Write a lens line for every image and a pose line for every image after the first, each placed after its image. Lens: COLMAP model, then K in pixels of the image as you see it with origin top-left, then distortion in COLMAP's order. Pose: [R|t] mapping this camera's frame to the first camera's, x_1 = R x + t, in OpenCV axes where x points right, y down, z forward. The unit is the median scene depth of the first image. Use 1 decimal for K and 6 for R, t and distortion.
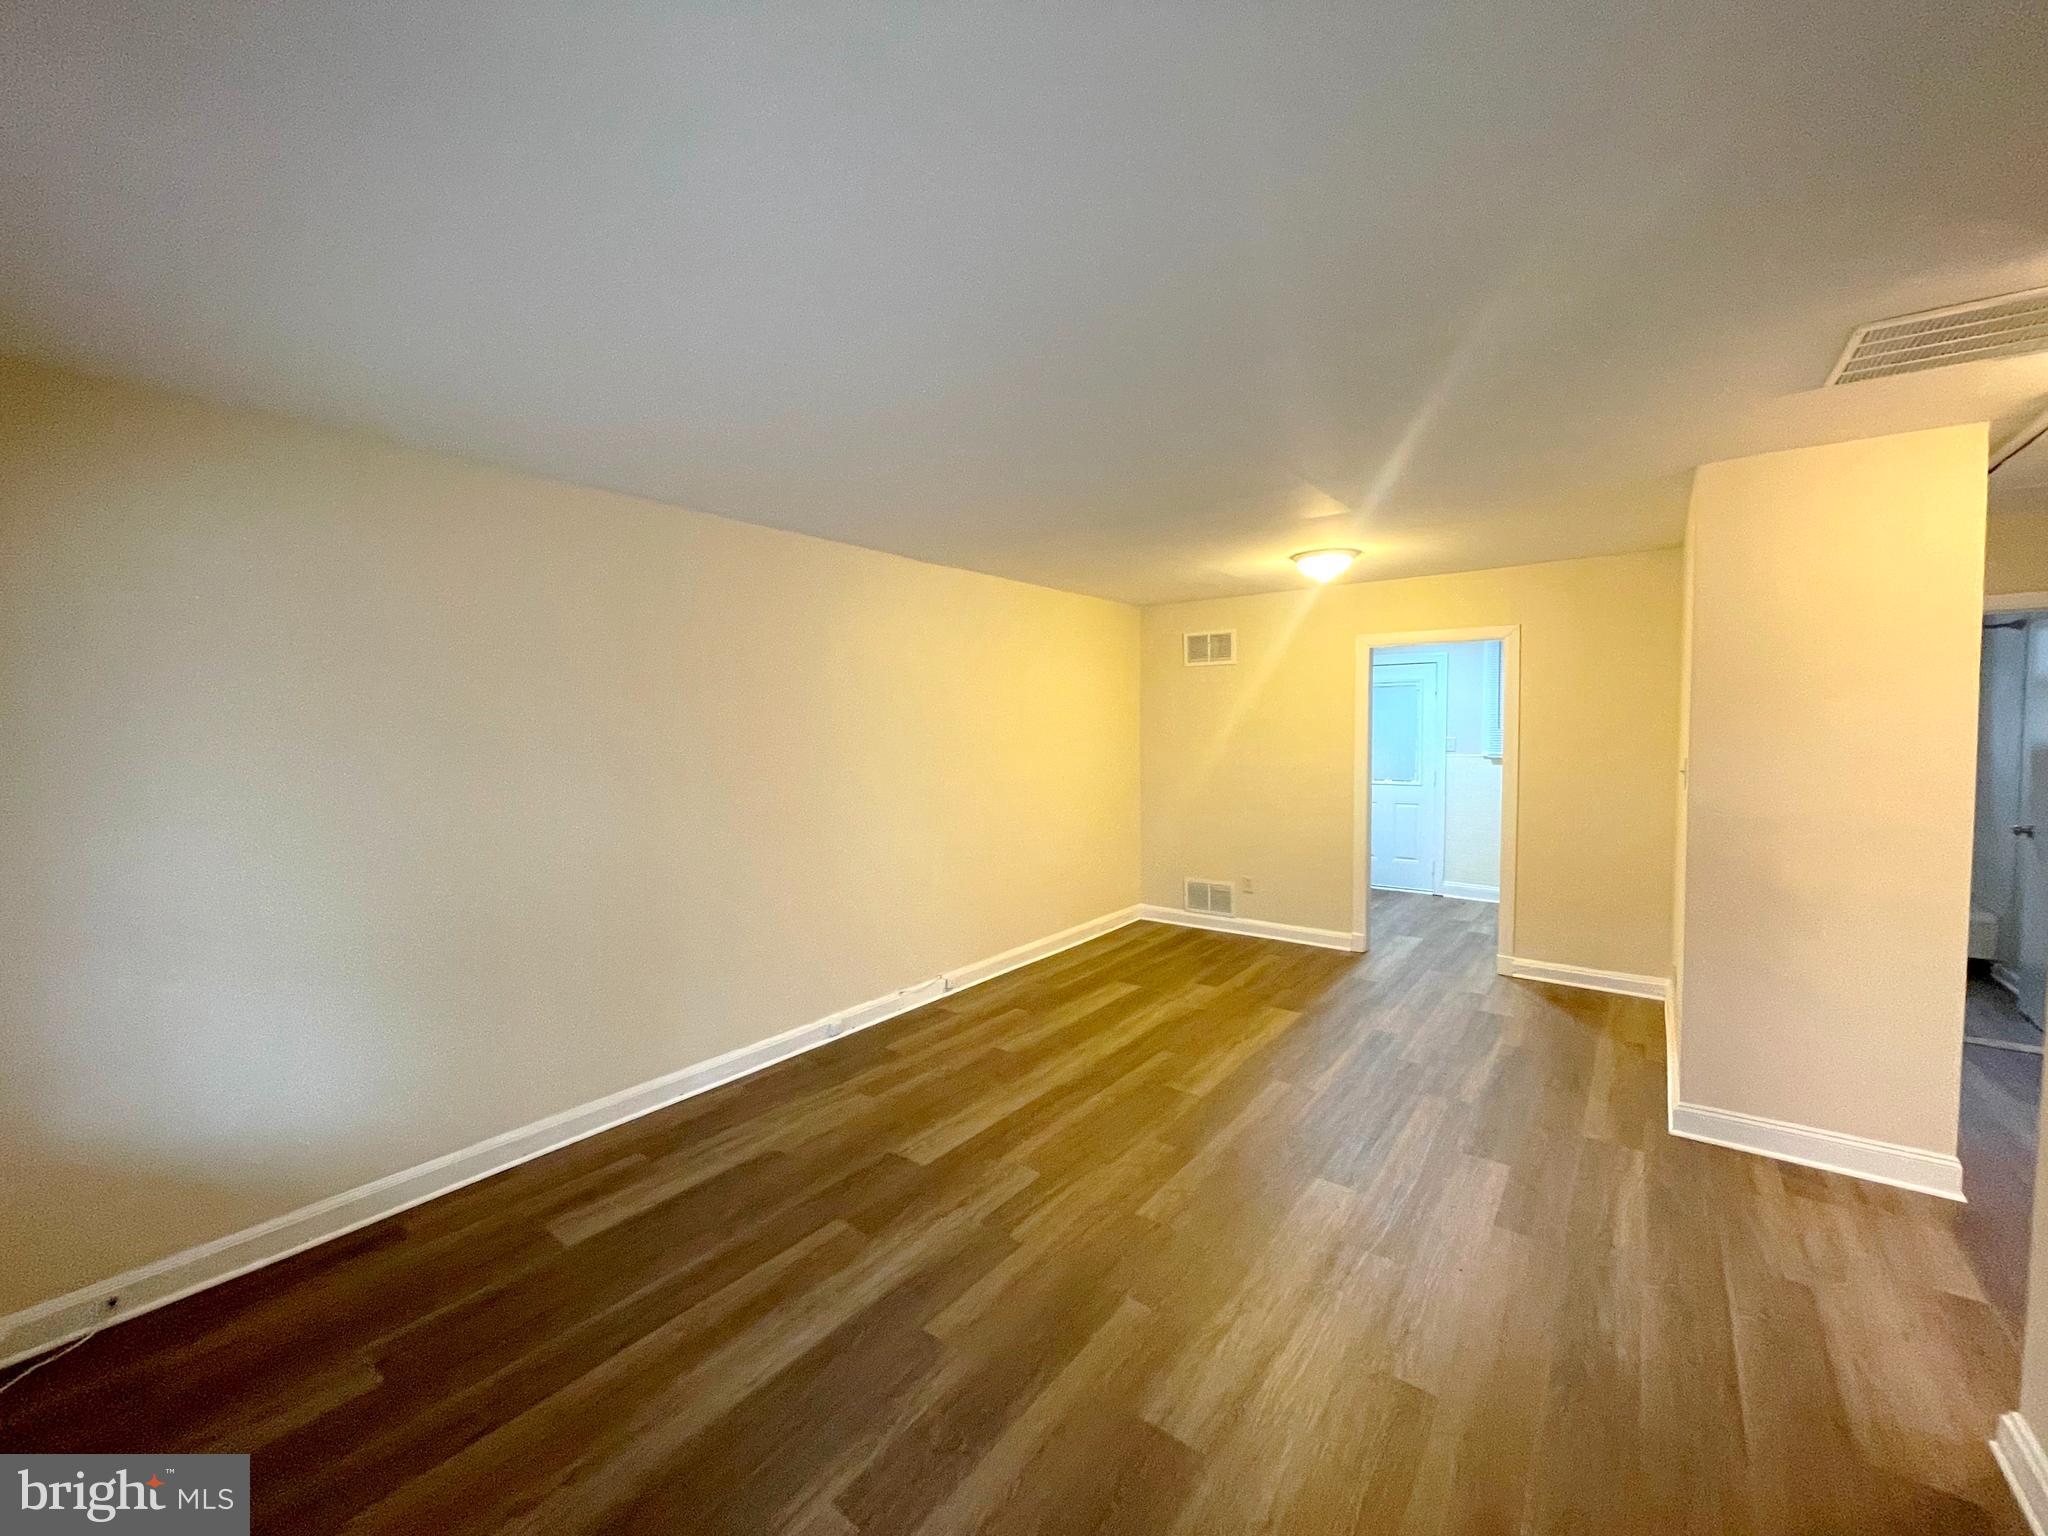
lens RADIAL K [[822.1, 0, 1017.3], [0, 822.1, 766.9], [0, 0, 1]] dist [-0.001216, -0.000193]
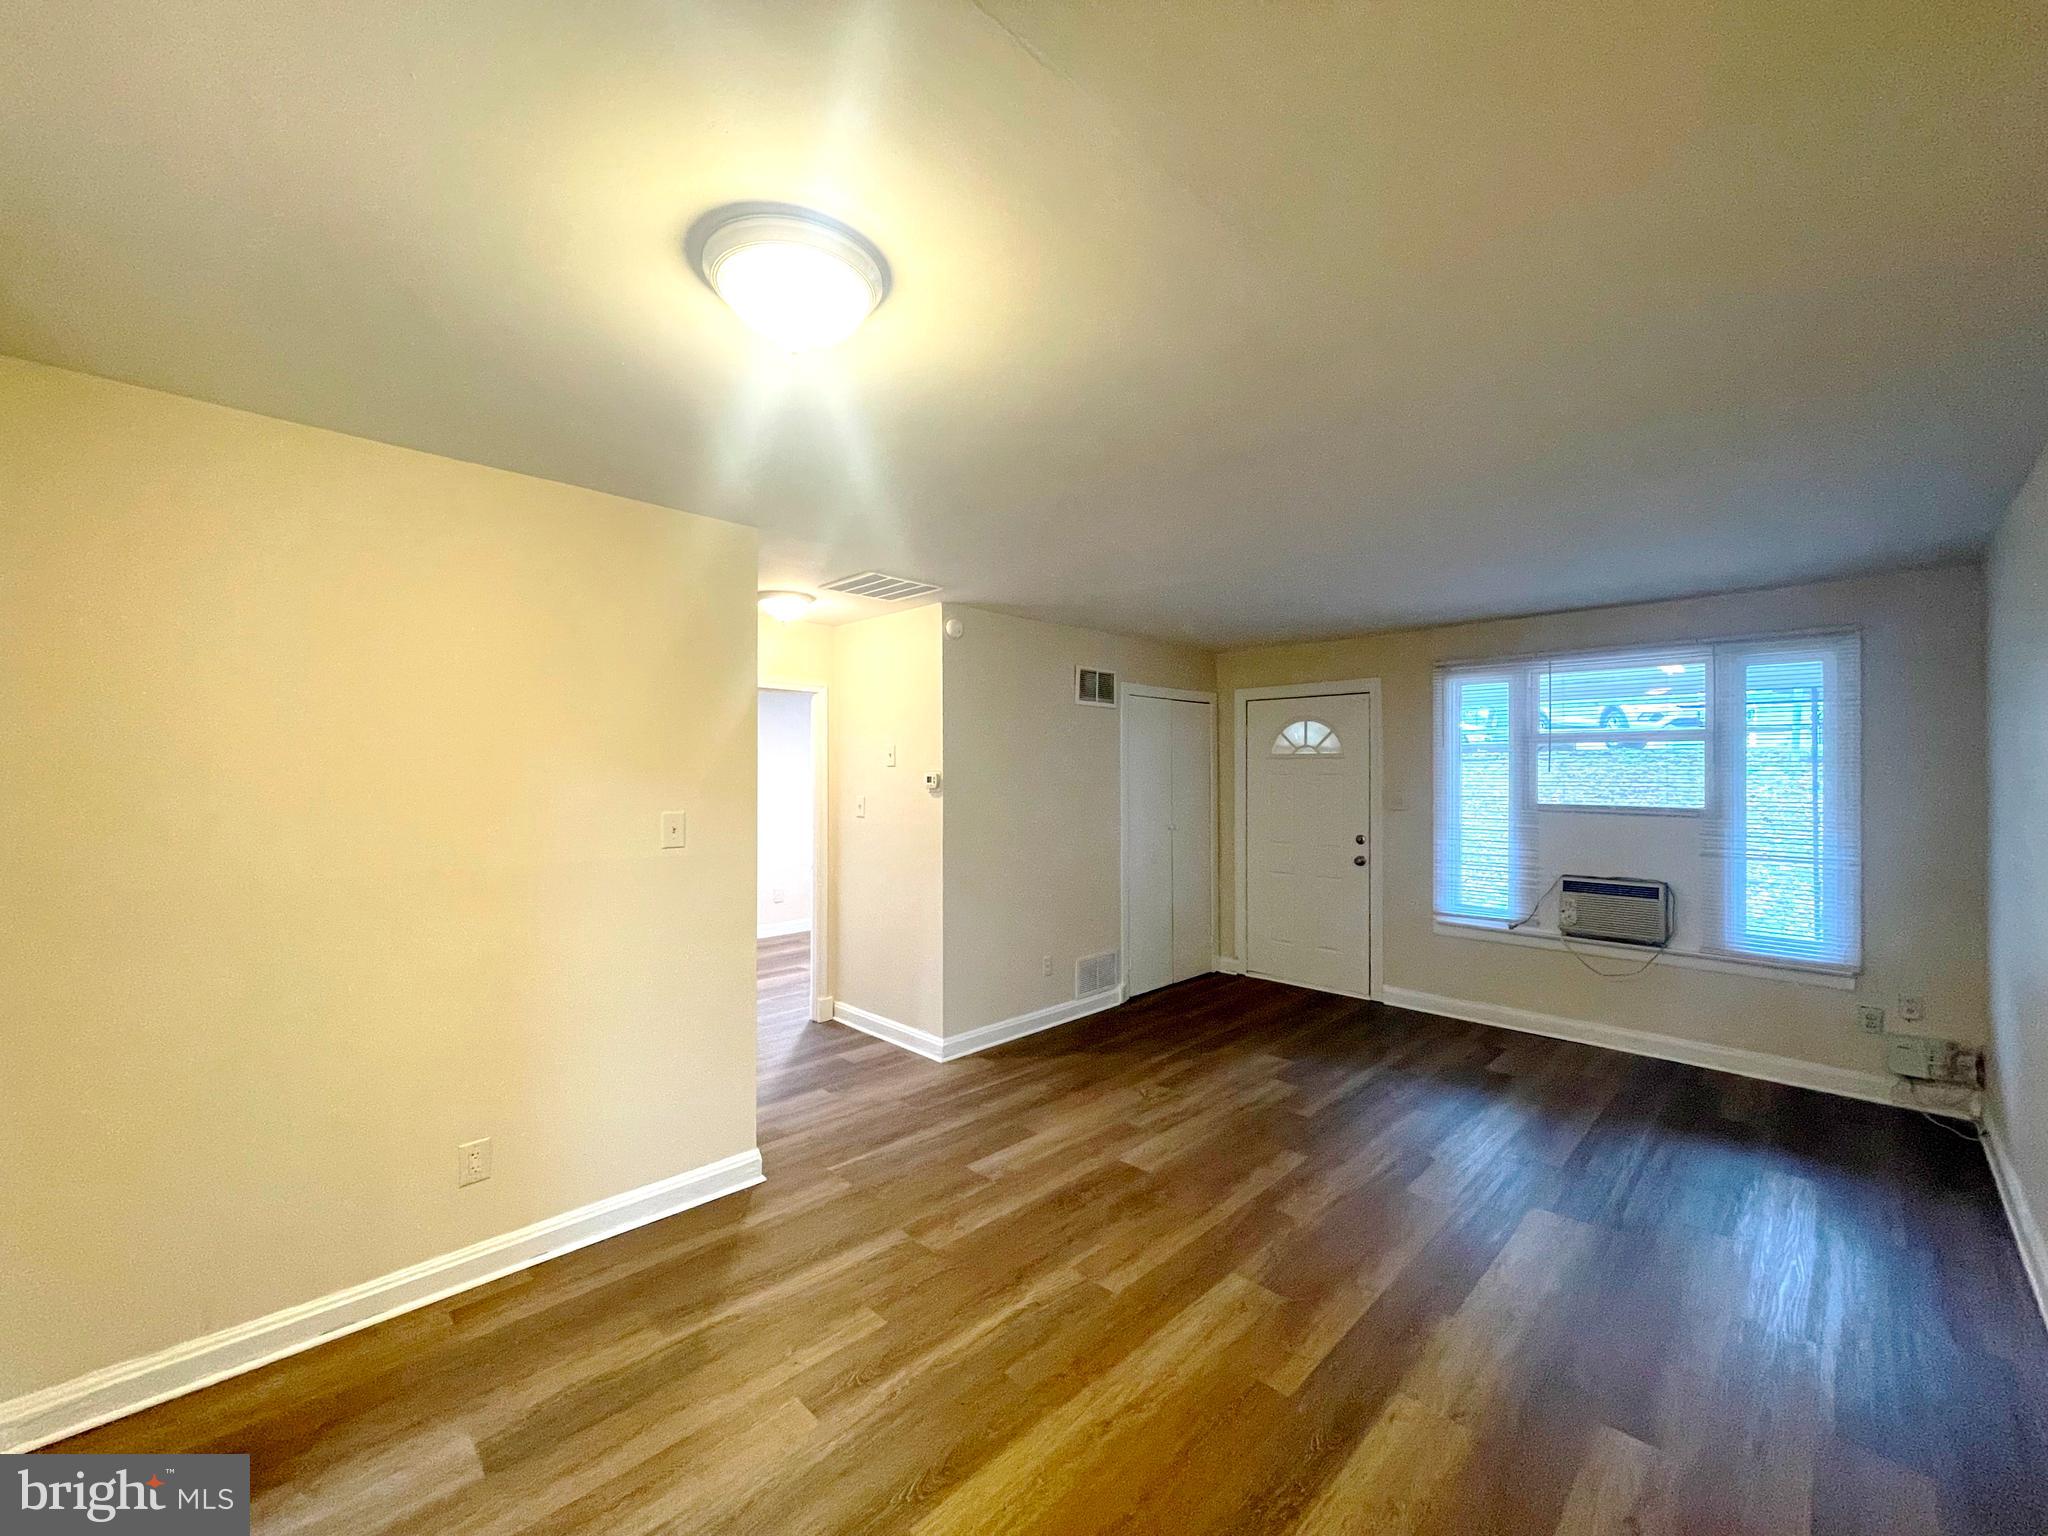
lens RADIAL K [[822.1, 0, 1017.3], [0, 822.1, 766.9], [0, 0, 1]] dist [-0.001216, -0.000193]
pose [[-0.990392, 0.011568, 0.137806, 0.255208], [0.016857, 0.999163, 0.037276, -0.067353], [-0.137260, 0.039240, -0.989758, 1.431433]]
